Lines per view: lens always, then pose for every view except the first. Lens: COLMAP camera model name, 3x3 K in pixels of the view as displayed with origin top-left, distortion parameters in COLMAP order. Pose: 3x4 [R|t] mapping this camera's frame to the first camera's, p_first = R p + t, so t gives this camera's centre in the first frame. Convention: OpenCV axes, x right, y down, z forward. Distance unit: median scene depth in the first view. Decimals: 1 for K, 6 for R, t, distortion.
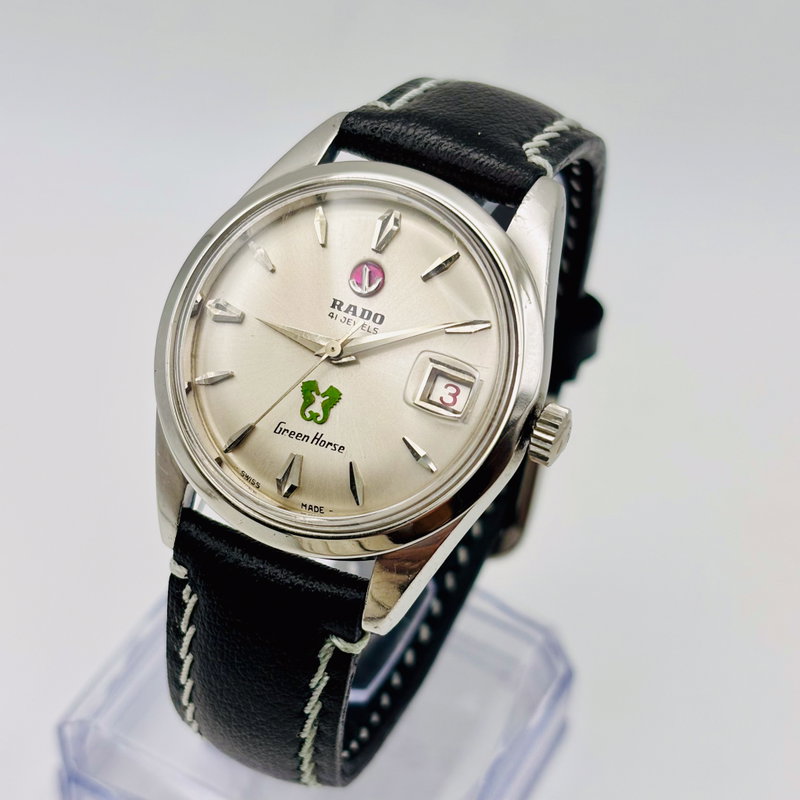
lens RADIAL K [[1605.0, 0, 396.6], [0, 1605.0, 396.8], [0, 0, 1]] dist [0.269045, 0.000000]
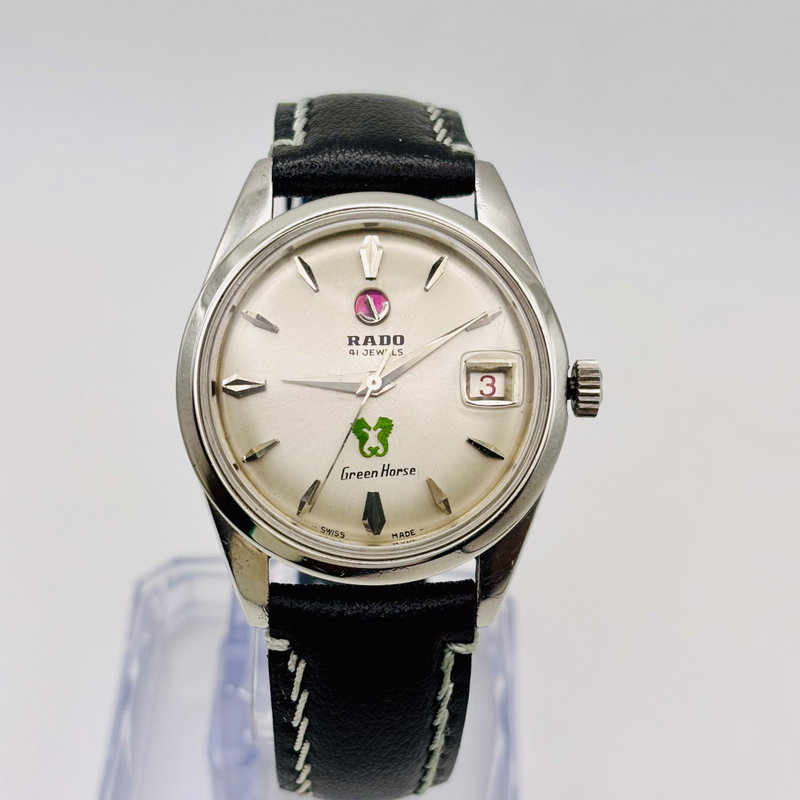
lens RADIAL K [[1605.0, 0, 397.8], [0, 1605.0, 394.9], [0, 0, 1]] dist [0.269045, 0.000000]
pose [[0.889837, -0.342392, 0.301593, -0.330822], [0.332986, 0.939201, 0.083795, -0.100967], [-0.311948, 0.025862, 0.949747, 0.023929]]
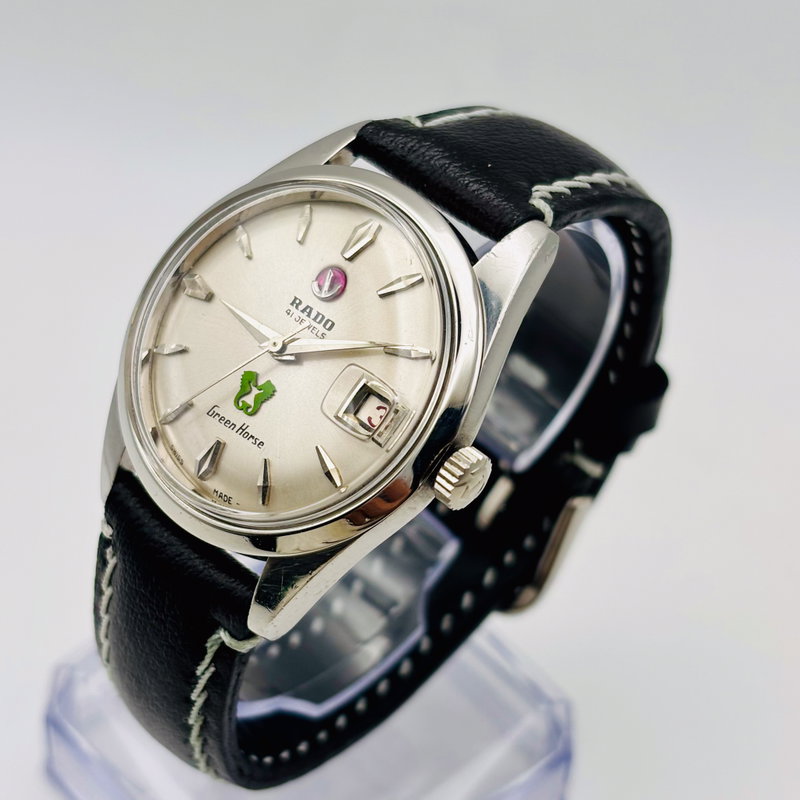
lens RADIAL K [[1605.0, 0, 399.1], [0, 1605.0, 404.0], [0, 0, 1]] dist [0.269045, 0.000000]
pose [[0.950204, 0.220687, -0.220024, 0.255430], [-0.226069, 0.974111, 0.000738, -0.011662], [0.214490, 0.049040, 0.975494, 0.047313]]
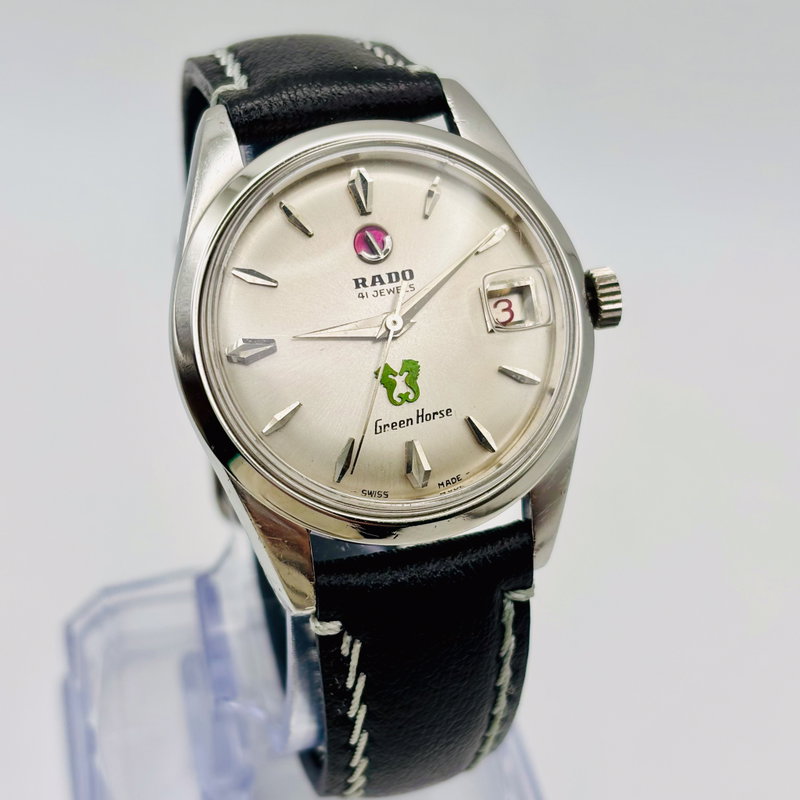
lens RADIAL K [[1605.0, 0, 396.1], [0, 1605.0, 379.5], [0, 0, 1]] dist [0.269045, 0.000000]
pose [[0.752073, -0.469912, 0.462135, -0.478524], [0.466788, 0.874783, 0.129860, -0.119779], [-0.465291, 0.118055, 0.877250, 0.177811]]
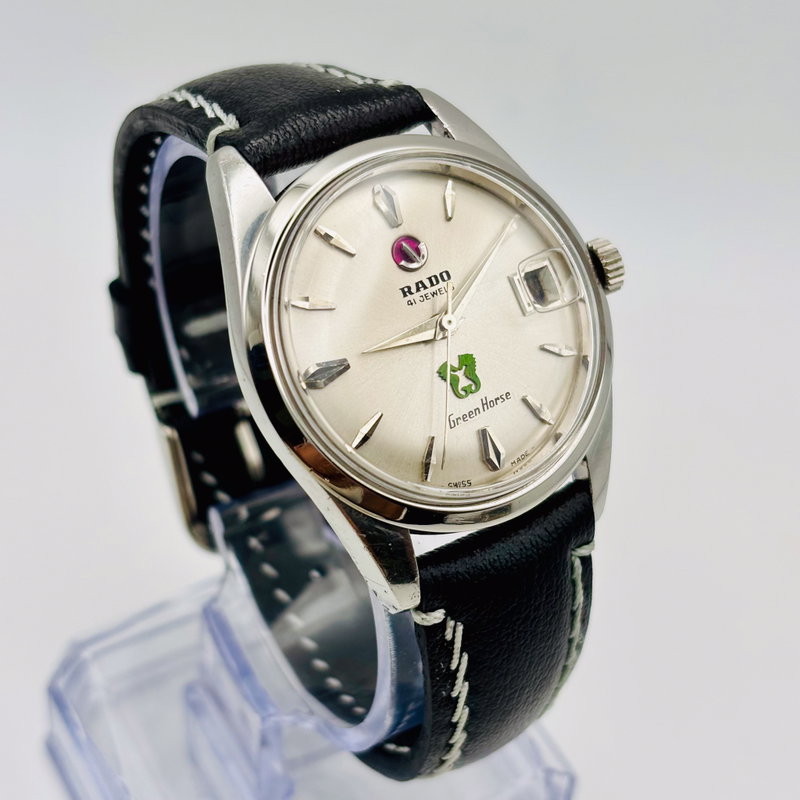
lens RADIAL K [[1605.0, 0, 384.6], [0, 1605.0, 381.5], [0, 0, 1]] dist [0.269045, 0.000000]
pose [[0.527606, -0.596355, 0.604973, -0.673071], [0.578289, 0.773811, 0.258453, -0.276999], [-0.622265, 0.213488, 0.753133, 0.277023]]
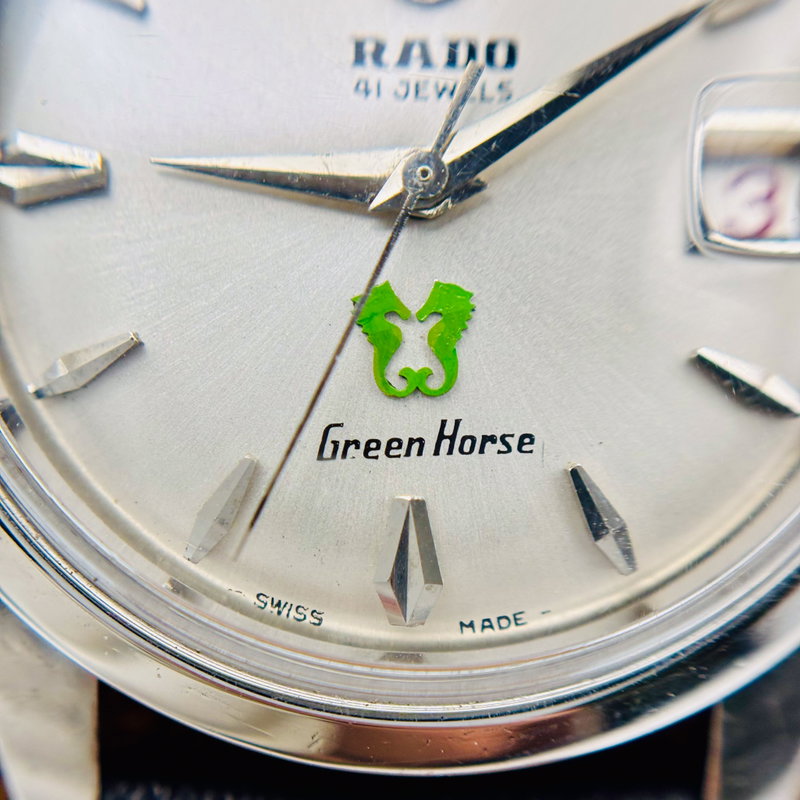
lens RADIAL K [[1605.0, 0, 396.5], [0, 1605.0, 423.0], [0, 0, 1]] dist [0.269045, 0.000000]
pose [[0.913153, -0.331567, 0.237096, -0.141041], [0.302712, 0.941157, 0.150295, -0.033185], [-0.272978, -0.065471, 0.959790, 0.655333]]
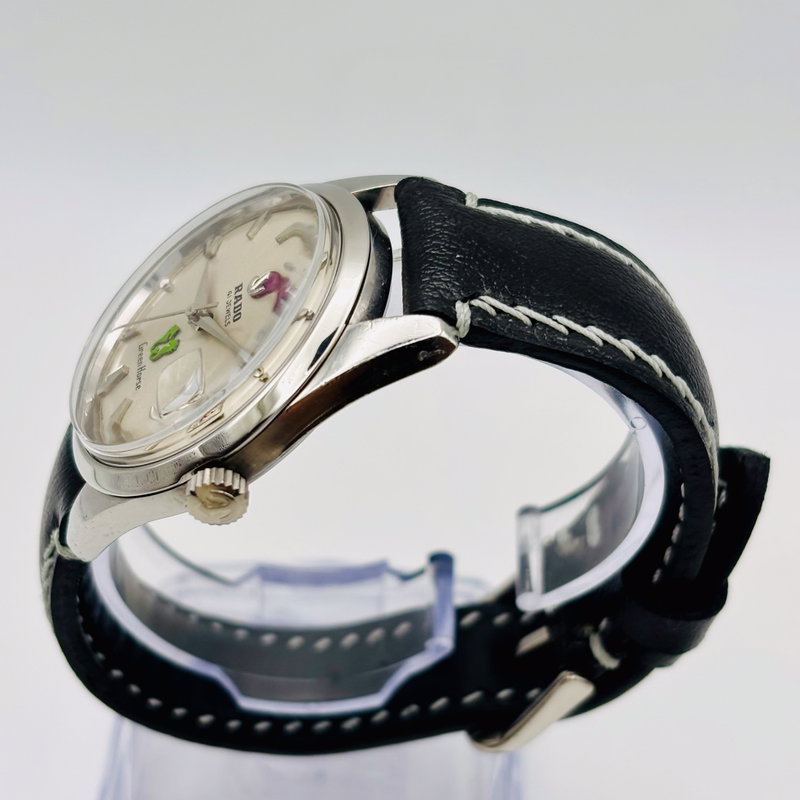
lens RADIAL K [[1605.0, 0, 405.8], [0, 1605.0, 400.3], [0, 0, 1]] dist [0.269045, 0.000000]
pose [[0.453884, 0.582995, -0.673874, 0.752593], [-0.638898, 0.740087, 0.209953, -0.290768], [0.621127, 0.335243, 0.708388, 0.354669]]
